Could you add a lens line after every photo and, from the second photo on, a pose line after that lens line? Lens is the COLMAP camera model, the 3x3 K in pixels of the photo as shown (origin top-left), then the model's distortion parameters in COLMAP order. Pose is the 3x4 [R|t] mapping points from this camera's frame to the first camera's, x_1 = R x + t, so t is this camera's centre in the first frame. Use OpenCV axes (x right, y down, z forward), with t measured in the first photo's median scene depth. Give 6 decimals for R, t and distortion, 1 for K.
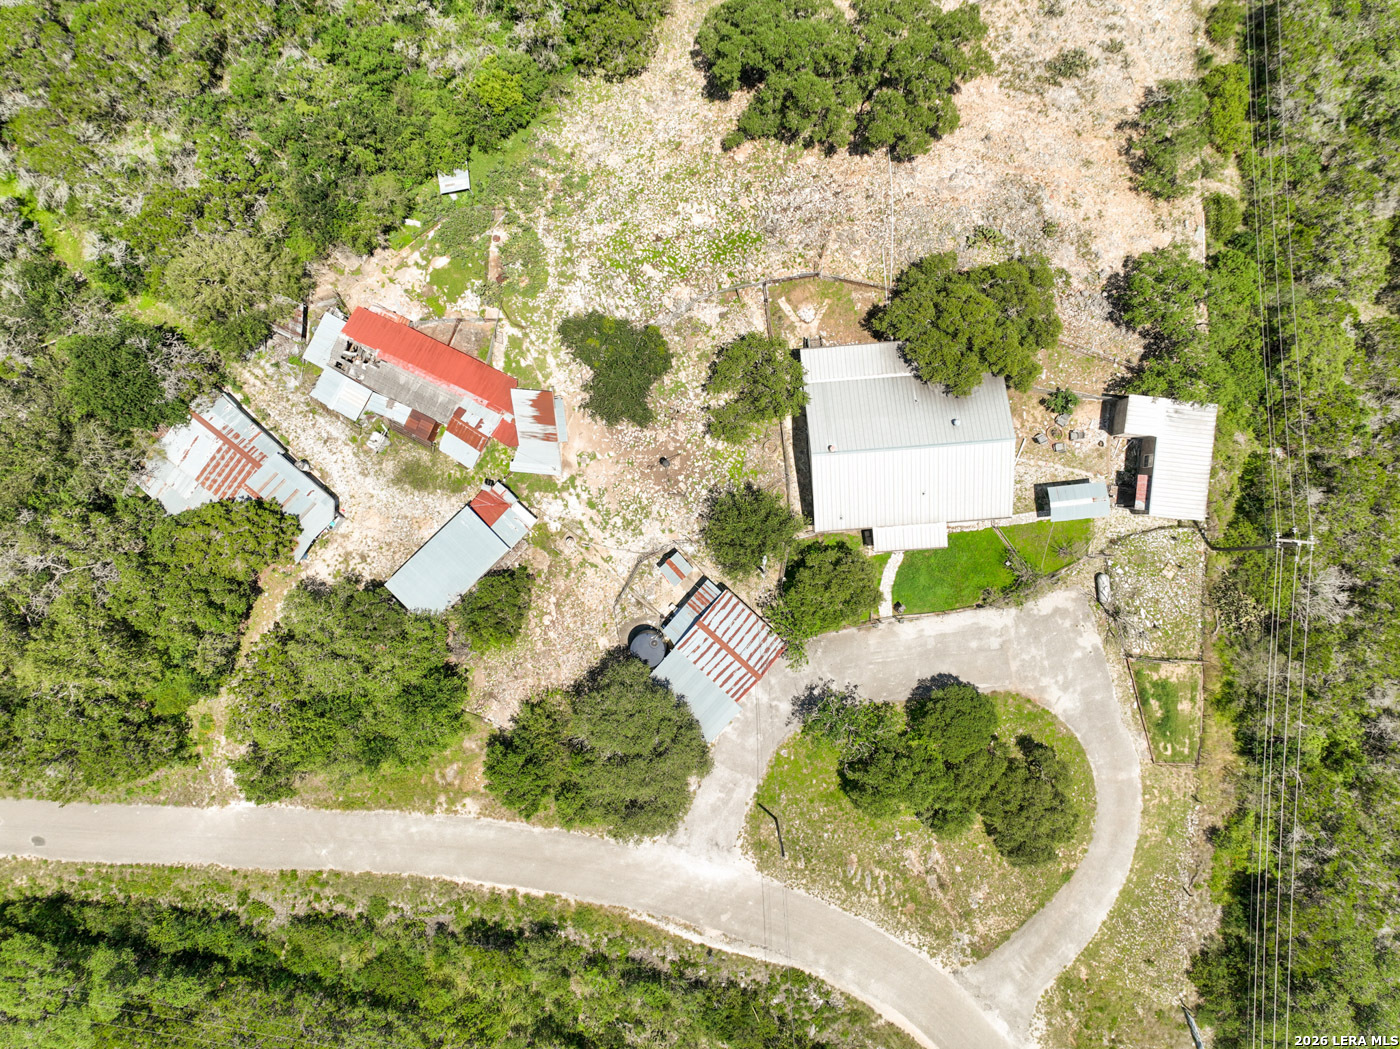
lens RADIAL K [[984.6, 0, 700.0], [0, 984.6, 524.5], [0, 0, 1]] dist [-0.002411, 0.020656]
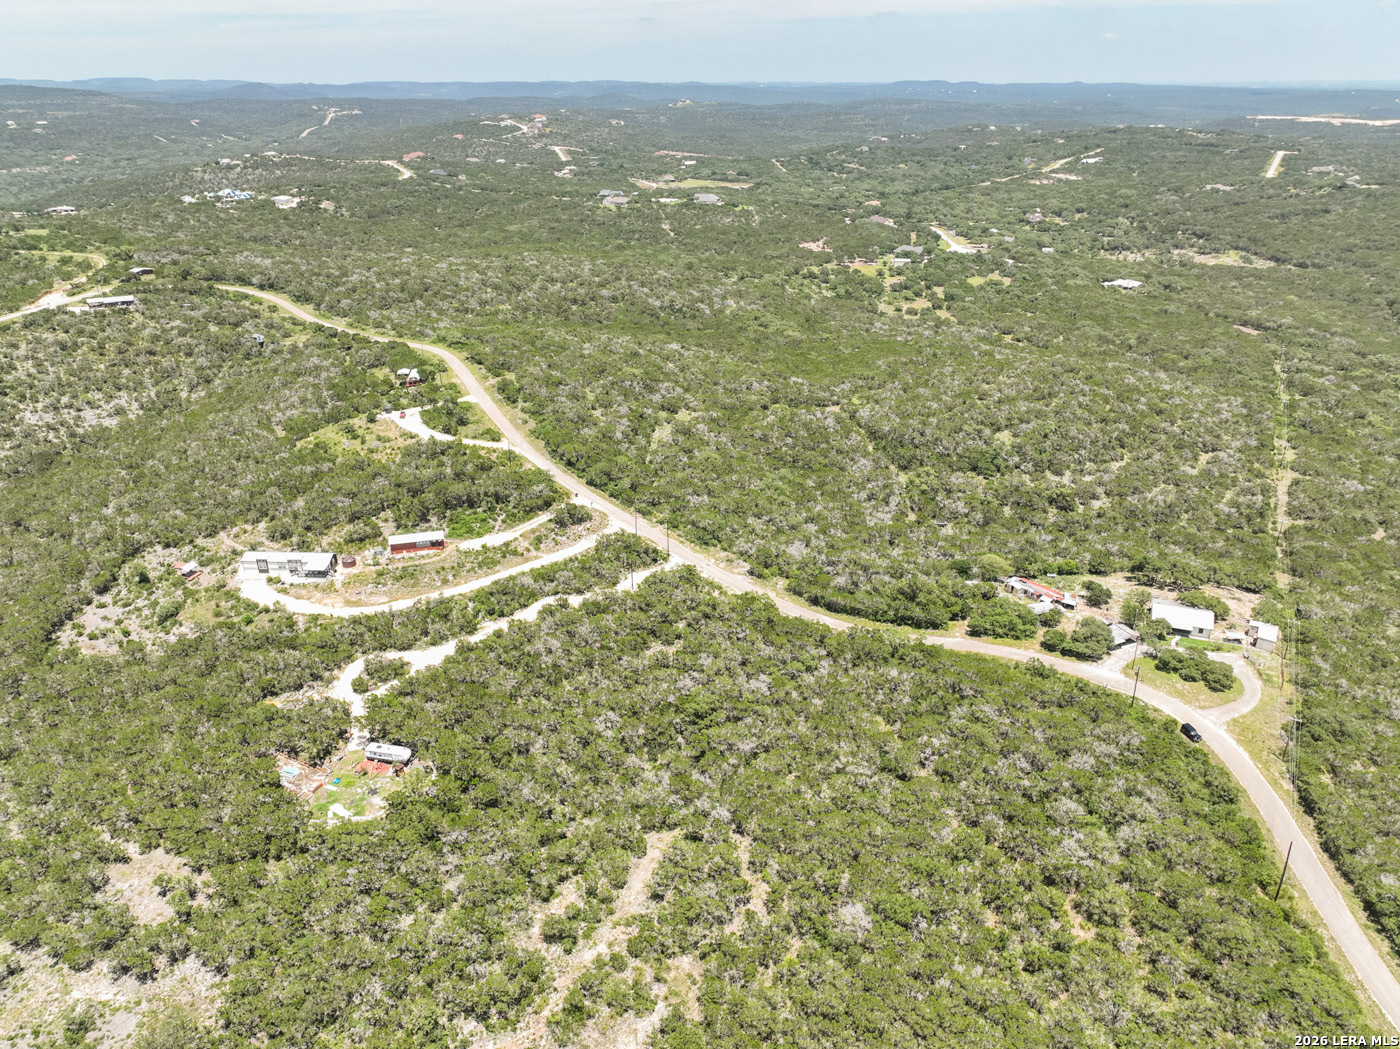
lens RADIAL K [[984.6, 0, 700.0], [0, 984.6, 524.5], [0, 0, 1]] dist [-0.002411, 0.020656]
pose [[0.899727, 0.172608, -0.400870, 0.015141], [-0.436393, 0.370888, -0.819758, 3.366785], [0.007181, 0.912496, 0.409023, -0.750077]]
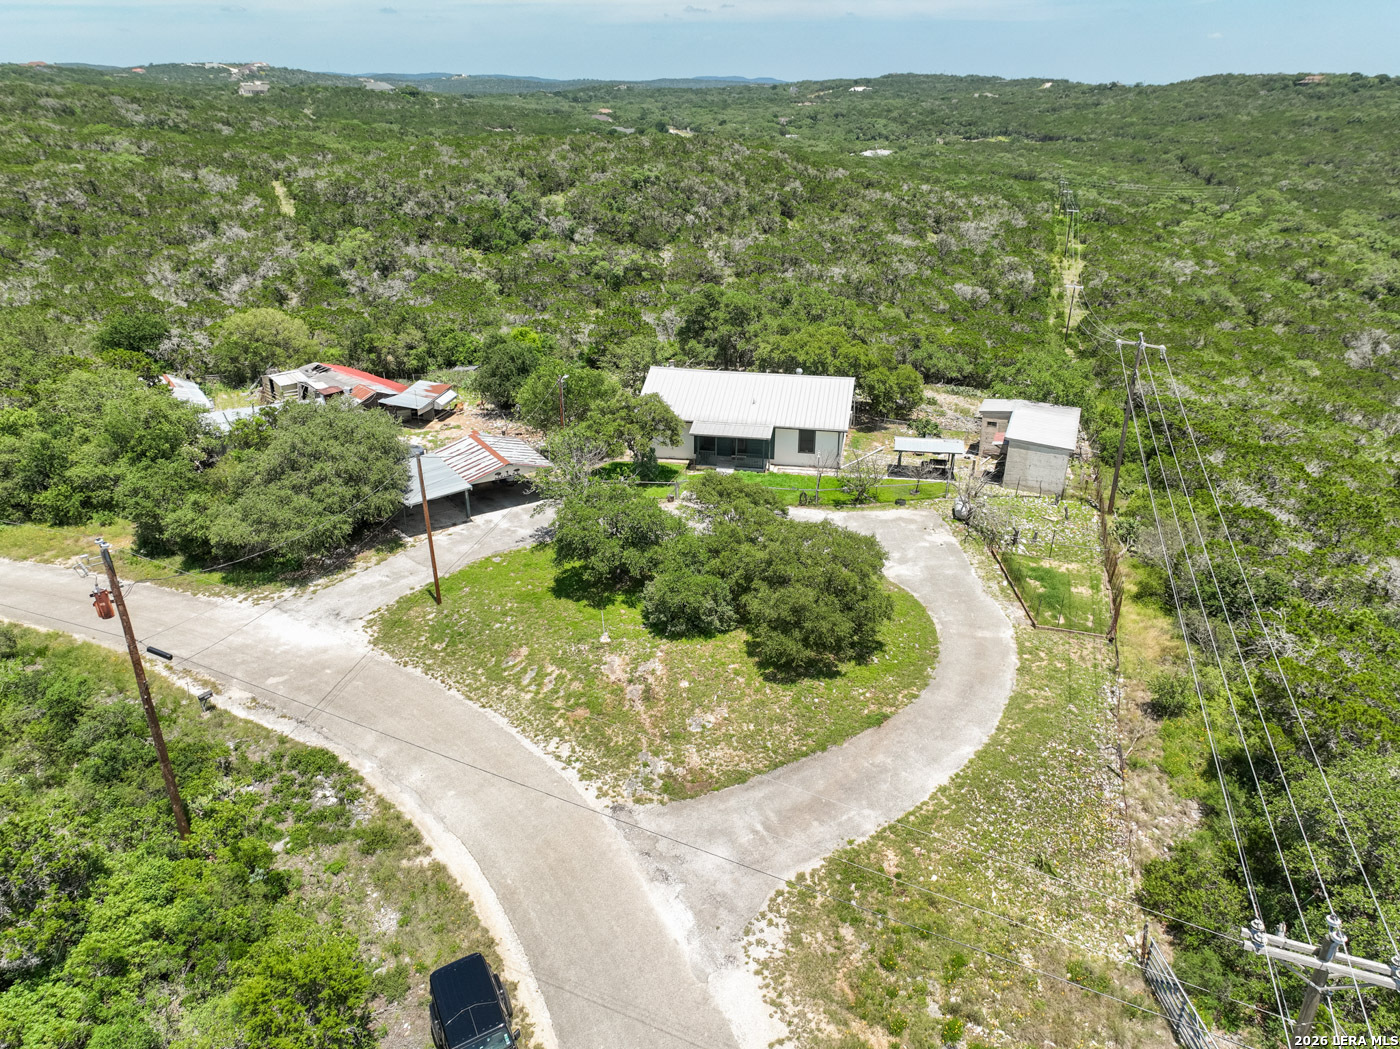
lens RADIAL K [[984.6, 0, 700.0], [0, 984.6, 524.5], [0, 0, 1]] dist [-0.002411, 0.020656]
pose [[0.962972, 0.112019, -0.245229, 0.399216], [-0.269590, 0.391445, -0.879825, 0.809135], [-0.002564, 0.913358, 0.407149, 0.686483]]
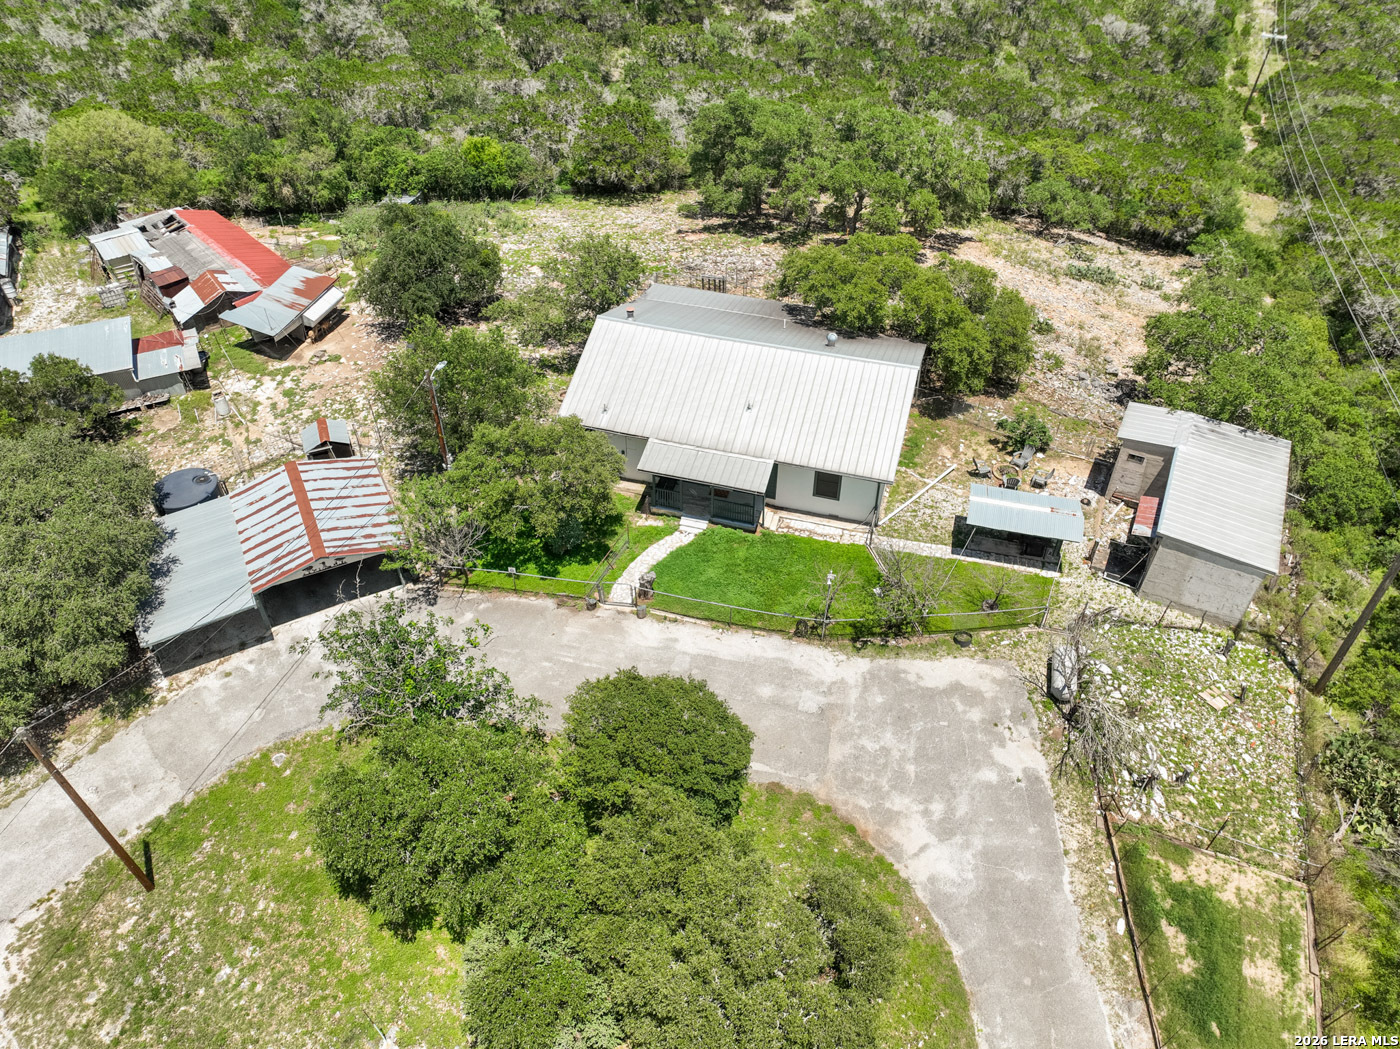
lens RADIAL K [[984.6, 0, 700.0], [0, 984.6, 524.5], [0, 0, 1]] dist [-0.002411, 0.020656]
pose [[0.934438, 0.241237, -0.261975, 0.350398], [-0.356062, 0.618866, -0.700160, 0.407681], [-0.006777, 0.747535, 0.664187, 0.630041]]
